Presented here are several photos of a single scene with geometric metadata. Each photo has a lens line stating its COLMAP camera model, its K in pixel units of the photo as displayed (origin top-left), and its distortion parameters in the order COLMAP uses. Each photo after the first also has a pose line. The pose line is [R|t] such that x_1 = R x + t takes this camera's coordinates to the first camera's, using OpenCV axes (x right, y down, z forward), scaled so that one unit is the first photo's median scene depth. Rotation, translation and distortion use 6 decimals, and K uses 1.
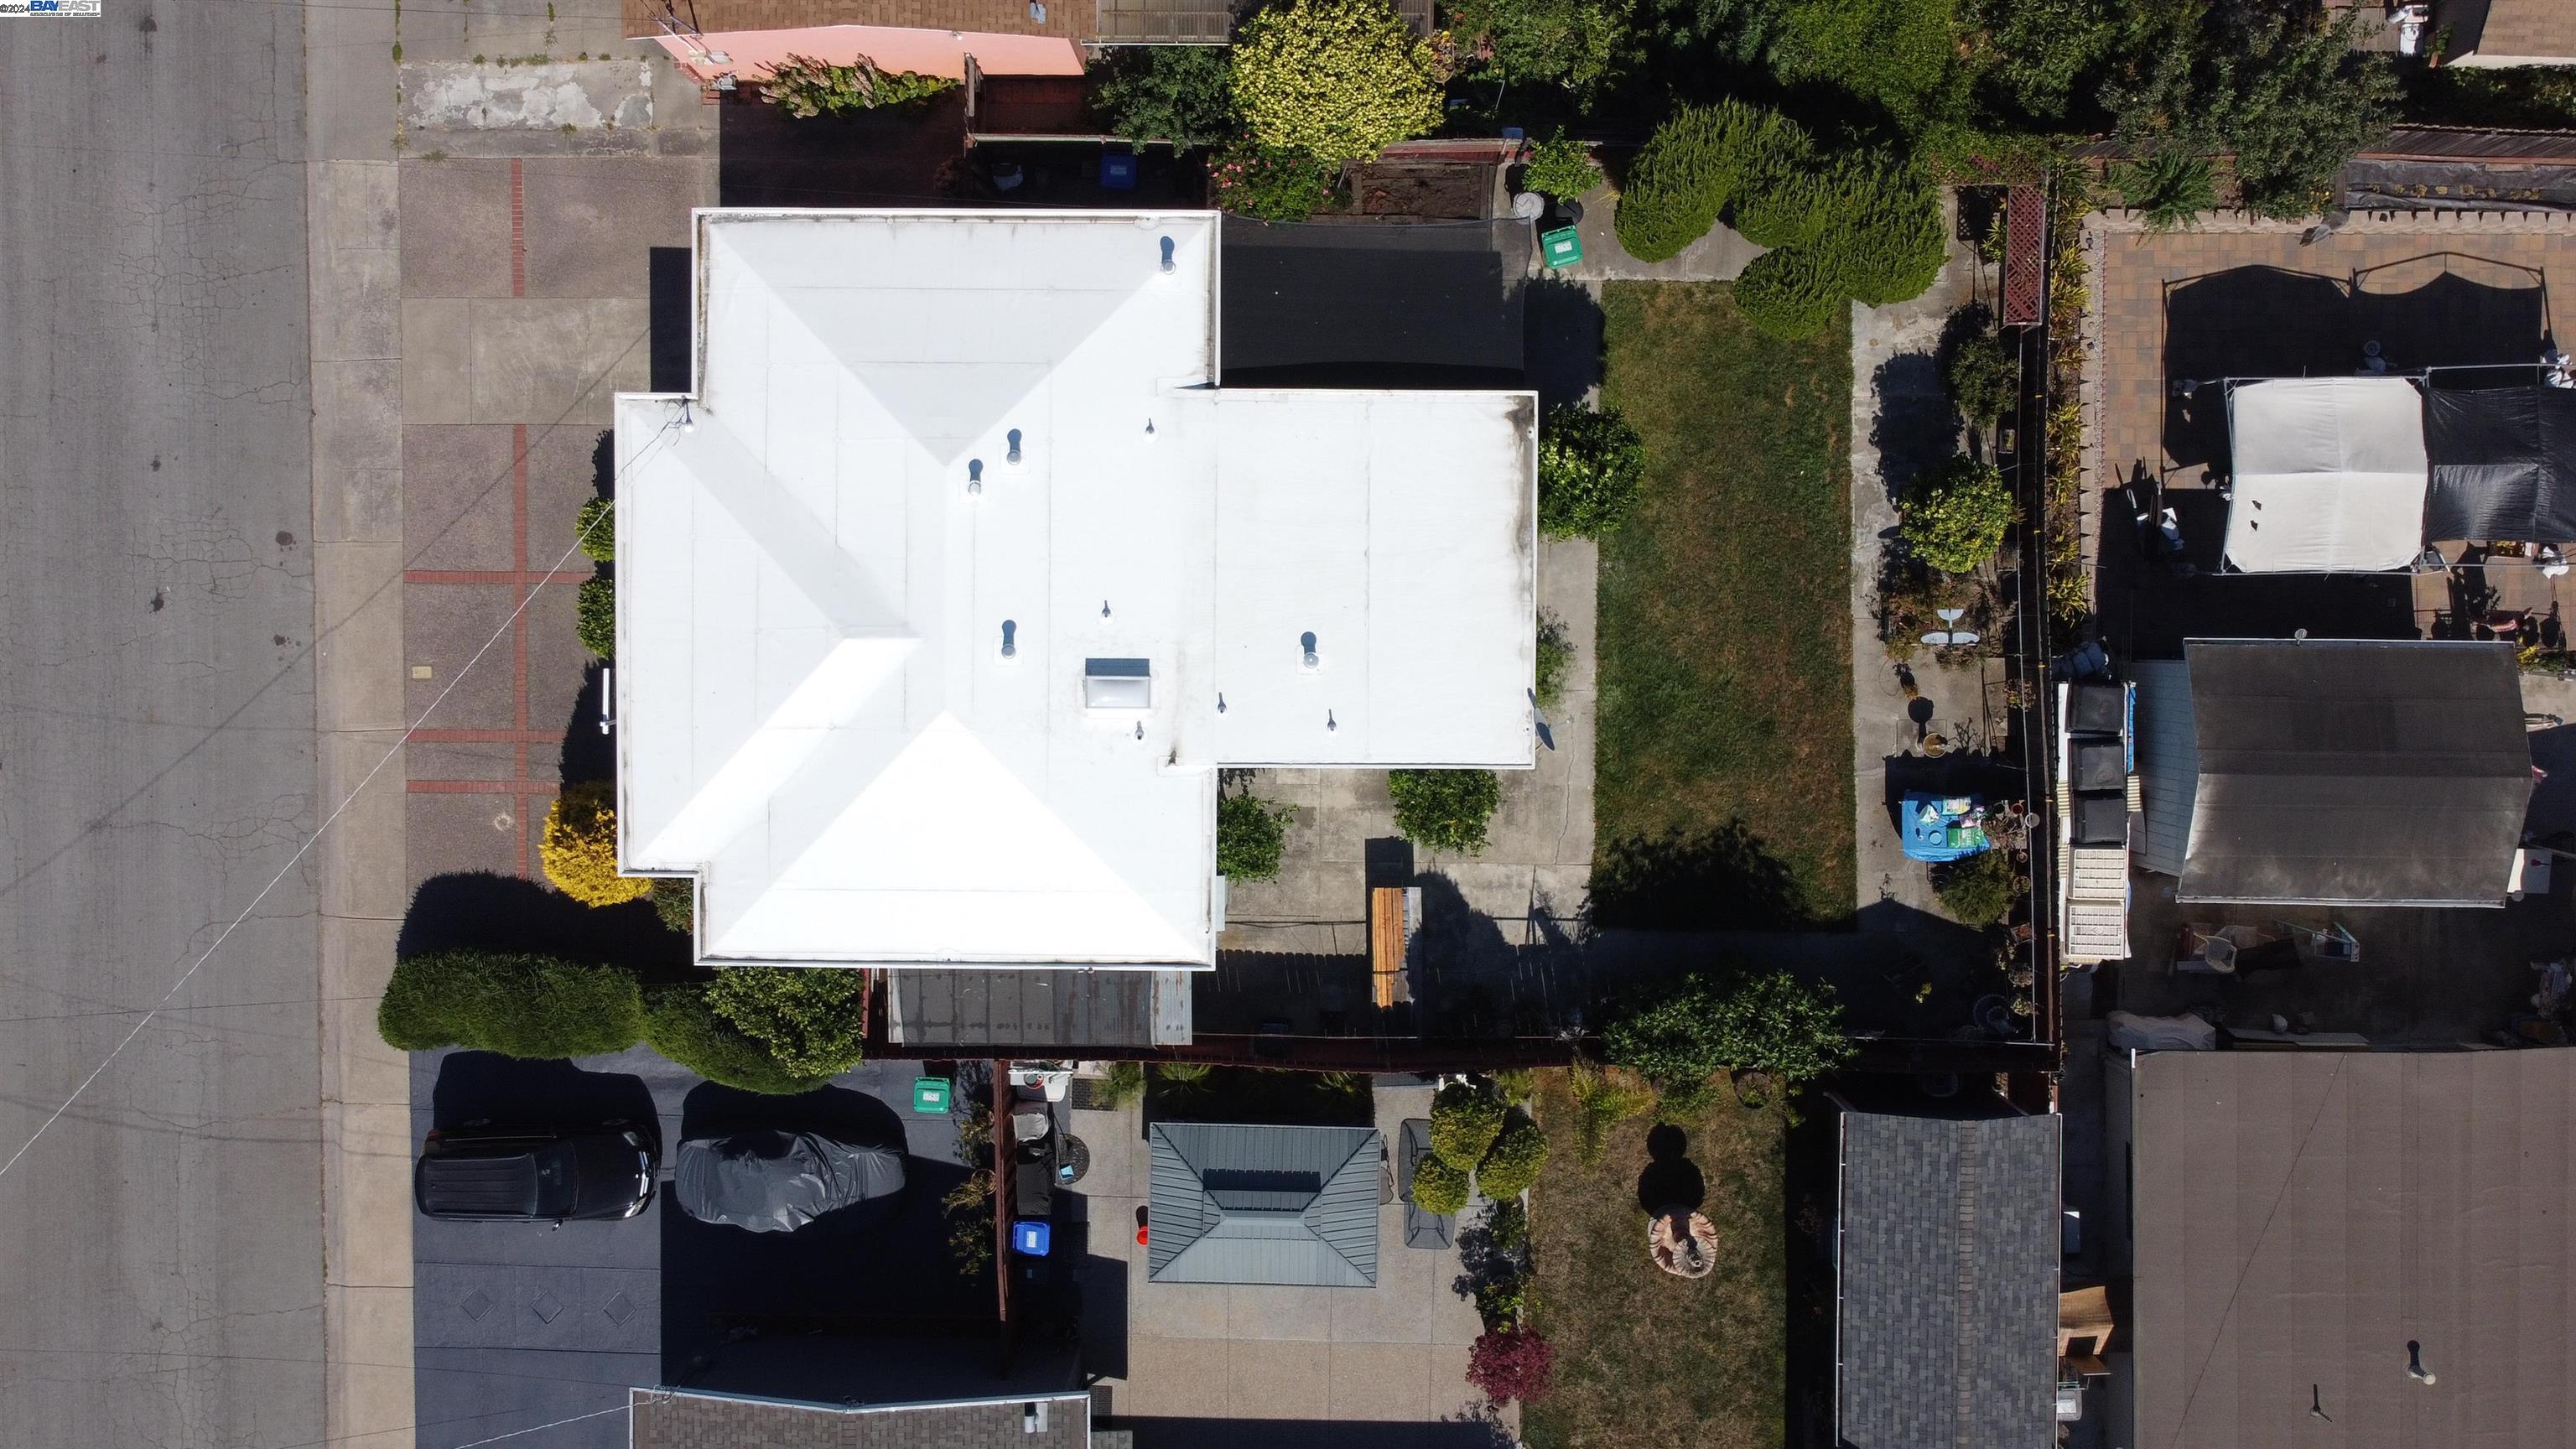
lens RADIAL K [[1949.2, 0, 1293.6], [0, 1949.2, 718.6], [0, 0, 1]] dist [0.010904, -0.016150]
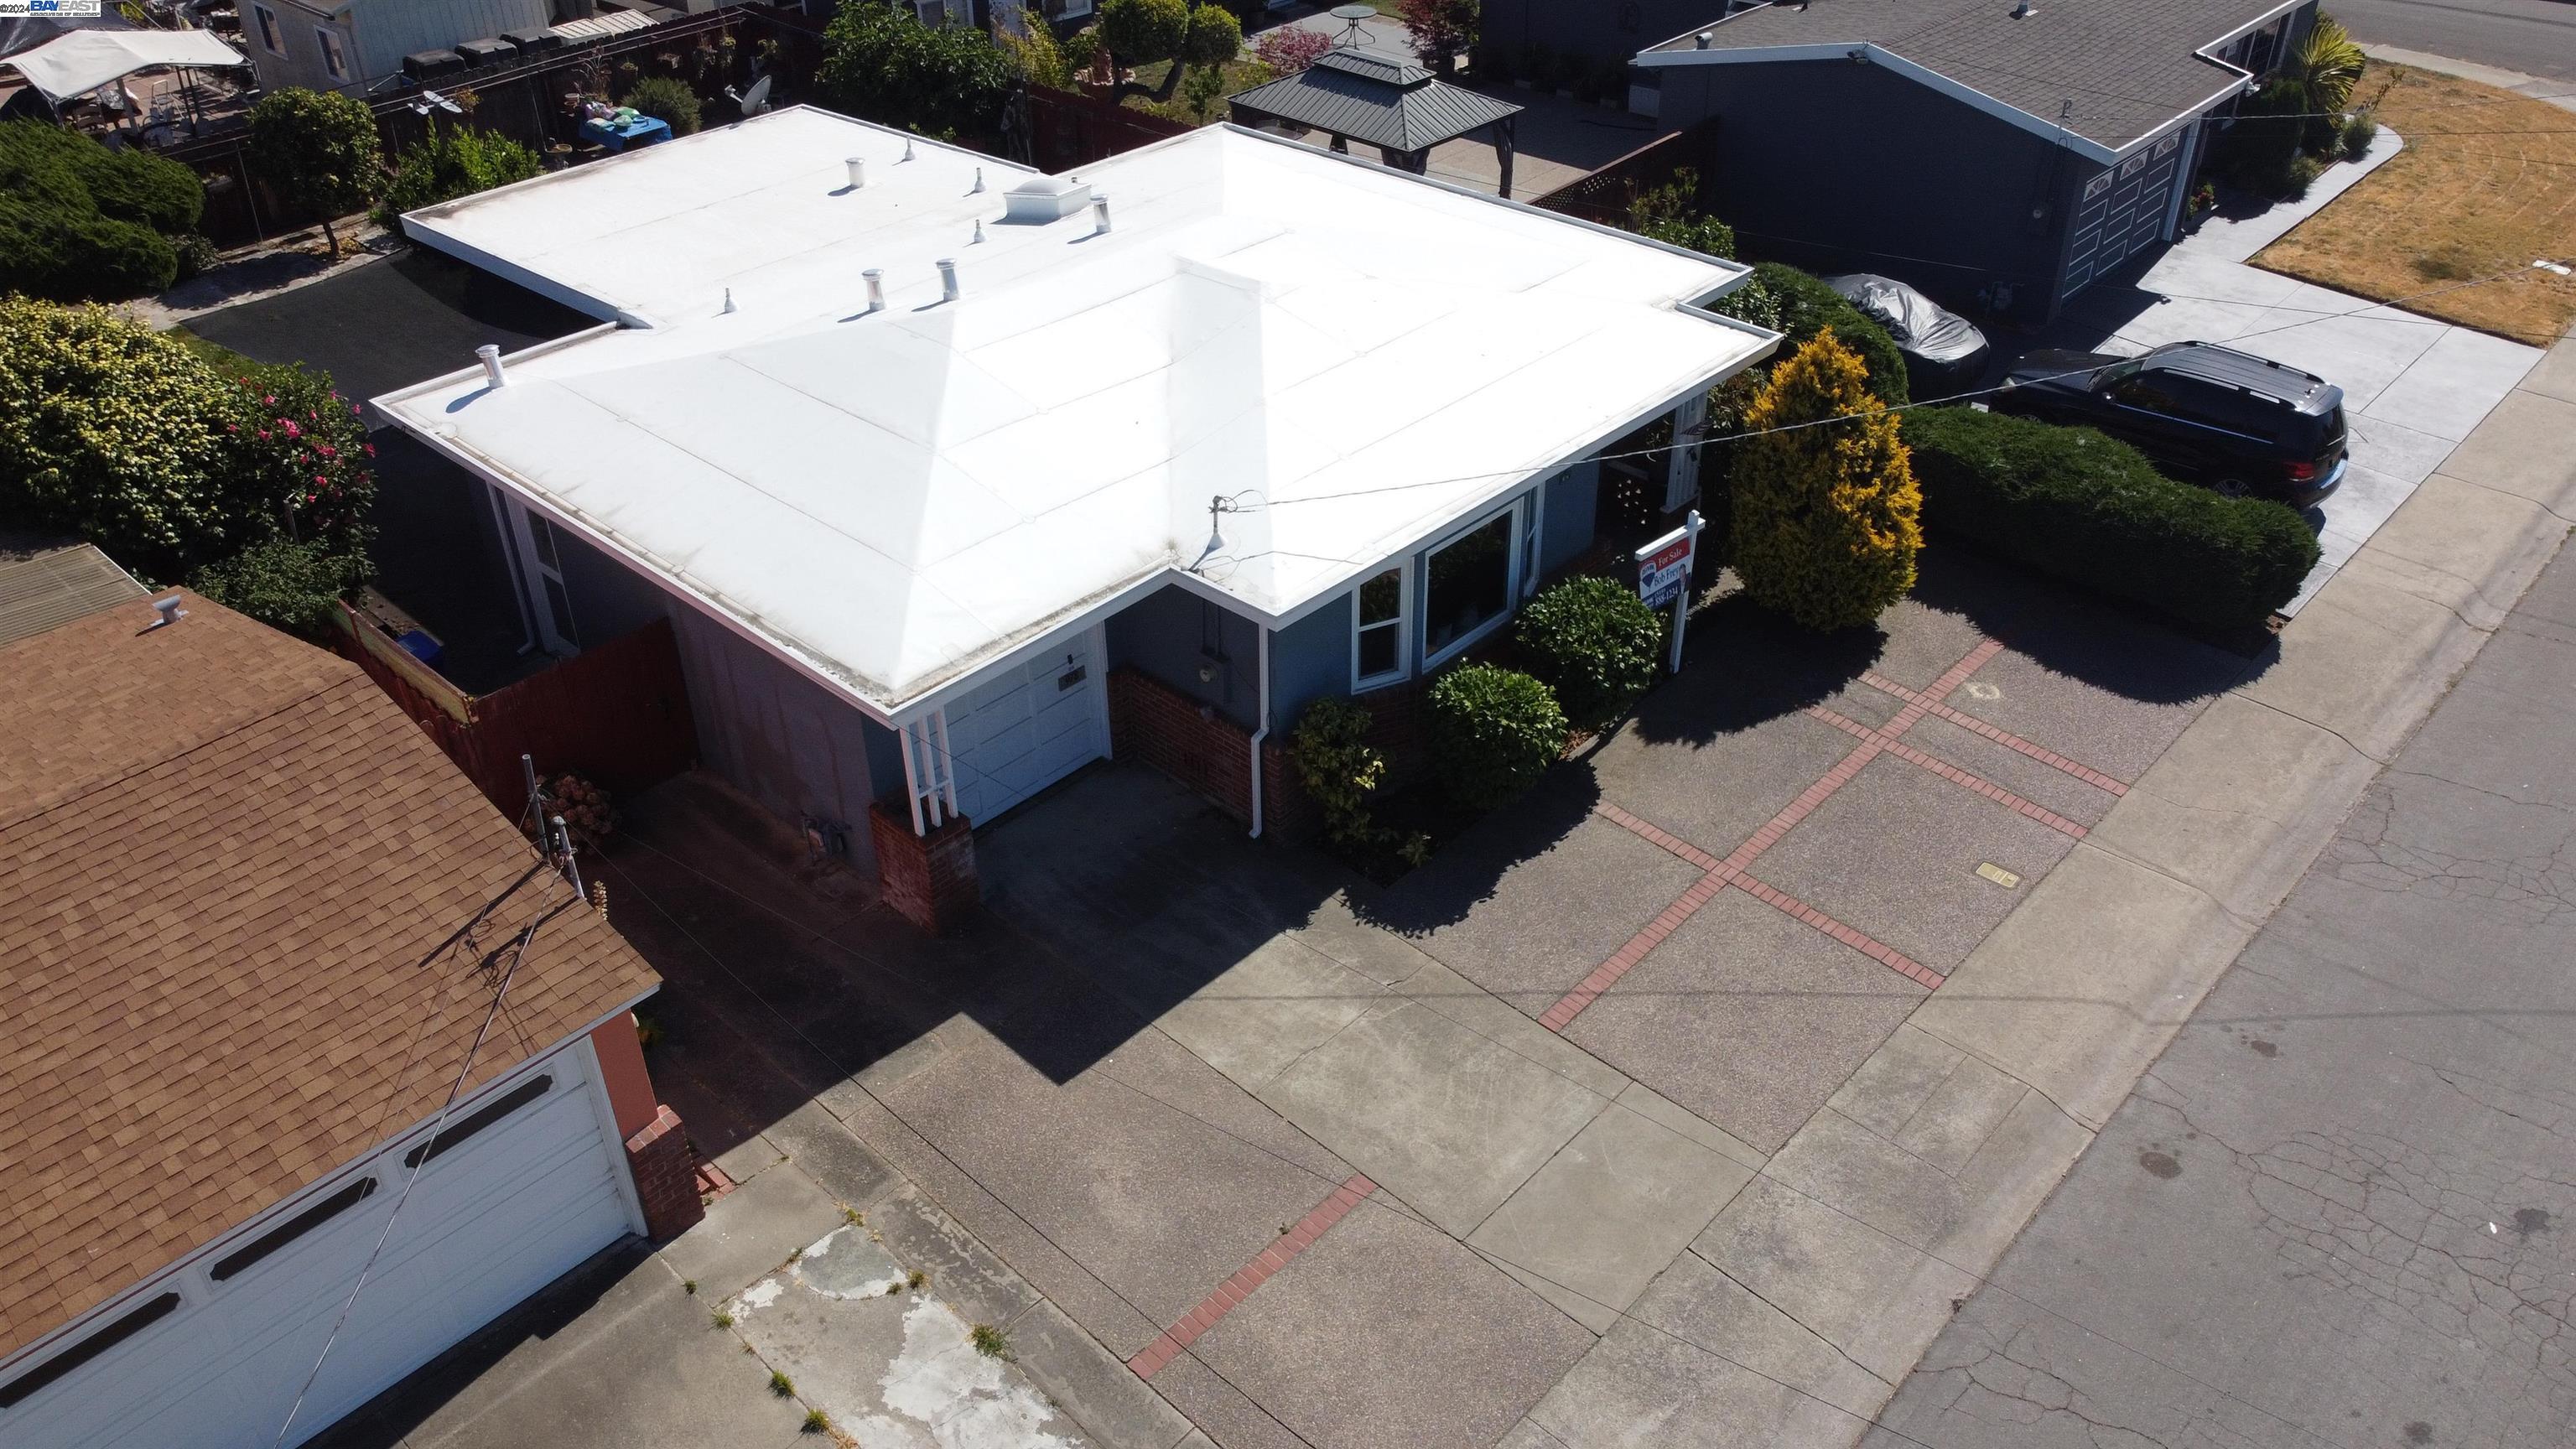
lens RADIAL K [[1949.2, 0, 1289.9], [0, 1949.2, 699.4], [0, 0, 1]] dist [0.010904, -0.016150]
pose [[-0.739527, -0.345890, 0.577460, -0.599719], [0.670662, -0.451973, 0.588161, -0.434842], [0.057557, 0.822241, 0.566221, 0.675691]]
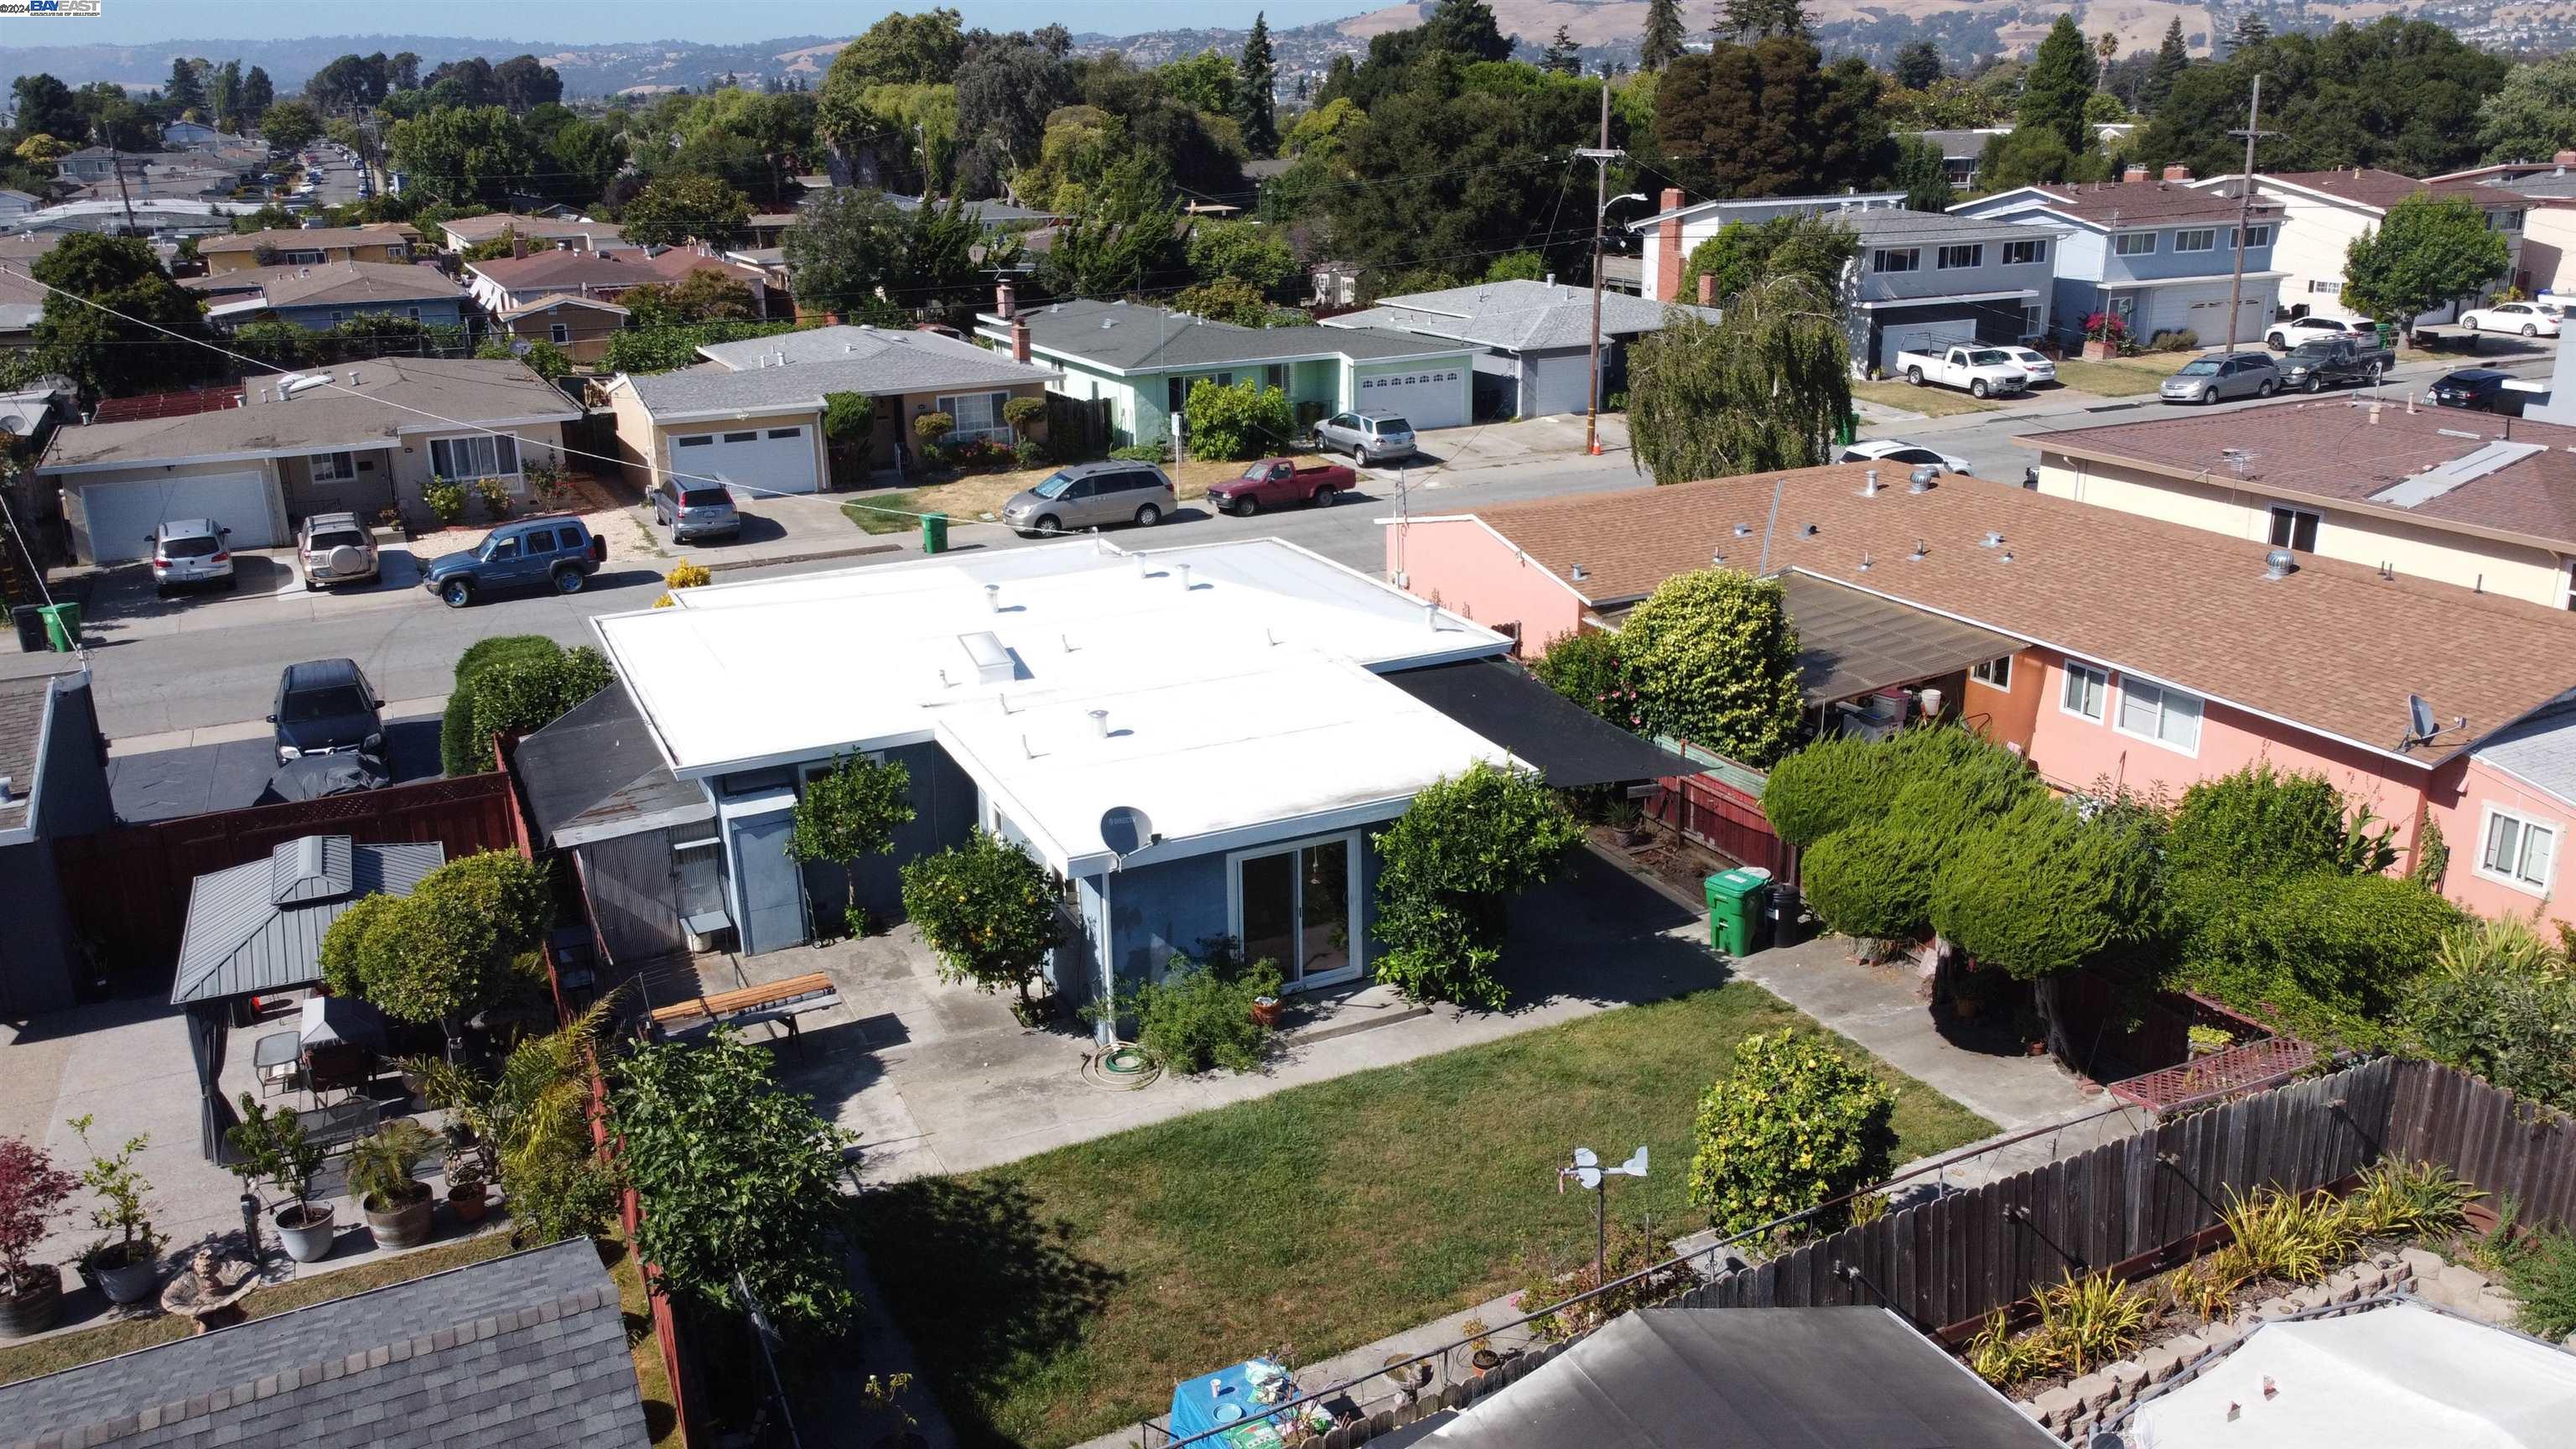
lens RADIAL K [[1949.2, 0, 1296.1], [0, 1949.2, 719.8], [0, 0, 1]] dist [0.010904, -0.016150]
pose [[0.442157, 0.286653, -0.849898, 0.661376], [-0.896368, 0.107464, -0.430088, 0.221631], [-0.031952, 0.951988, 0.304463, 0.688900]]
